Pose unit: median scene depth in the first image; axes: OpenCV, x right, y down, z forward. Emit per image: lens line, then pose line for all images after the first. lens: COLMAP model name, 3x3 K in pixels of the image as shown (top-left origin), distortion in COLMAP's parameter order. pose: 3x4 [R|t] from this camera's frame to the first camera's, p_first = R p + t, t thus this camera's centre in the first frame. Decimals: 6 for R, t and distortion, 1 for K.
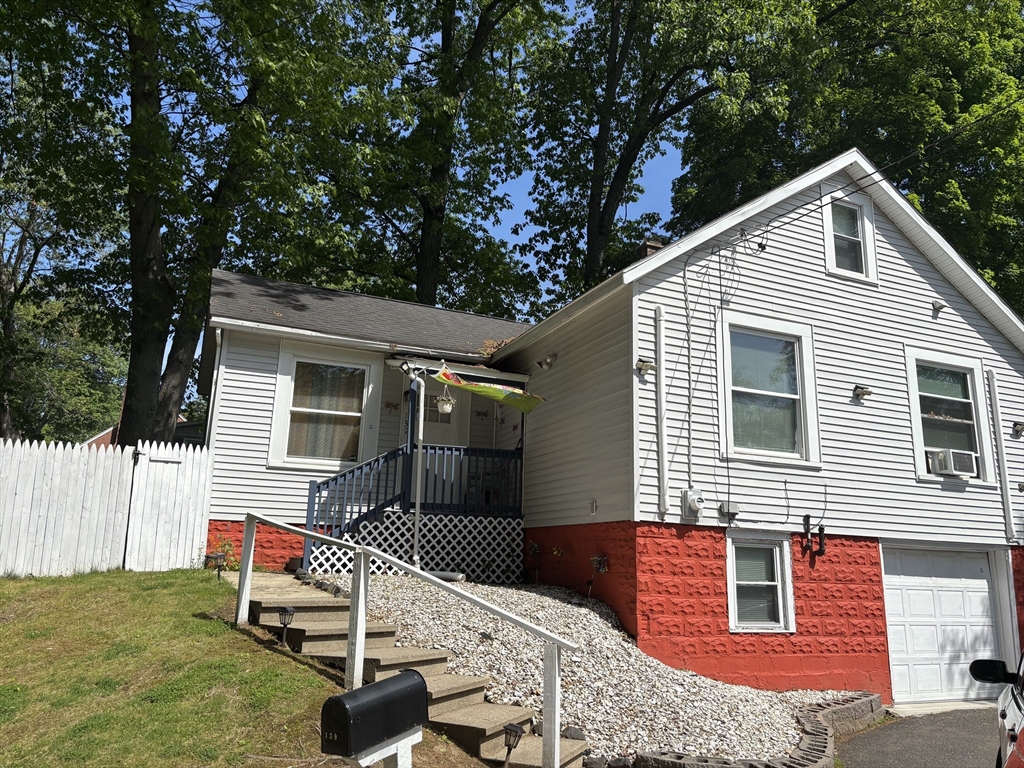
lens RADIAL K [[797.6, 0, 512.4], [0, 797.6, 388.6], [0, 0, 1]] dist [0.036150, -0.034588]
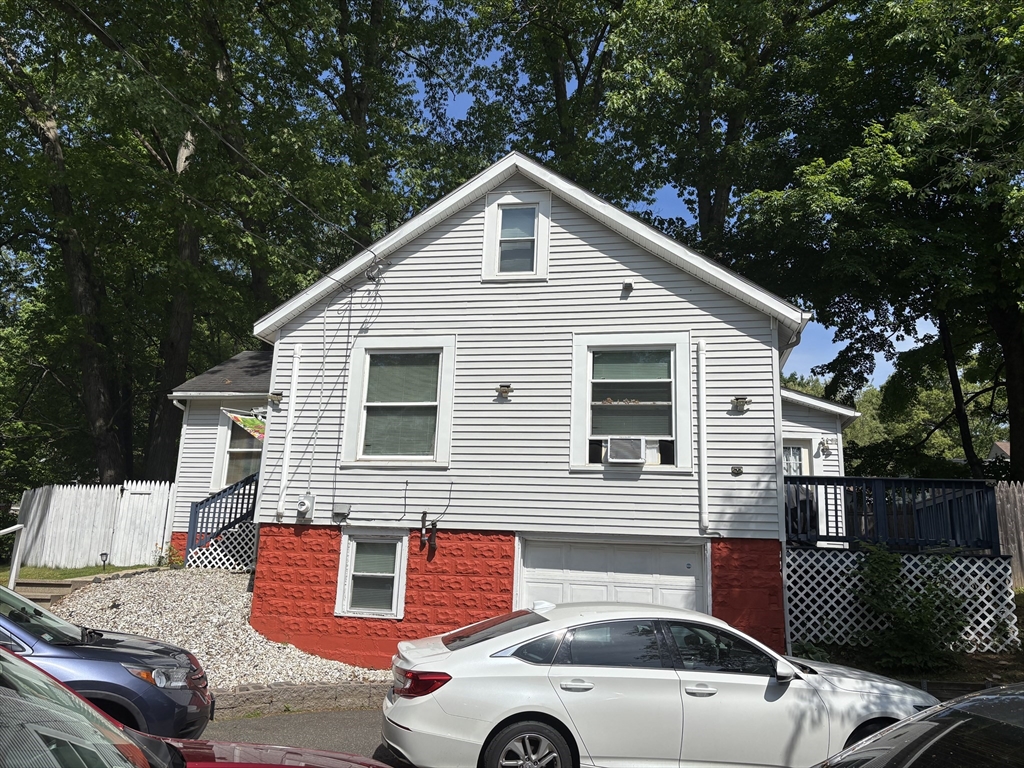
lens RADIAL K [[797.6, 0, 517.8], [0, 797.6, 380.9], [0, 0, 1]] dist [0.036150, -0.034588]
pose [[0.813049, -0.131794, -0.567082, 1.078631], [0.113768, 0.991228, -0.067256, 0.066335], [0.570972, -0.009834, 0.820911, 0.176633]]
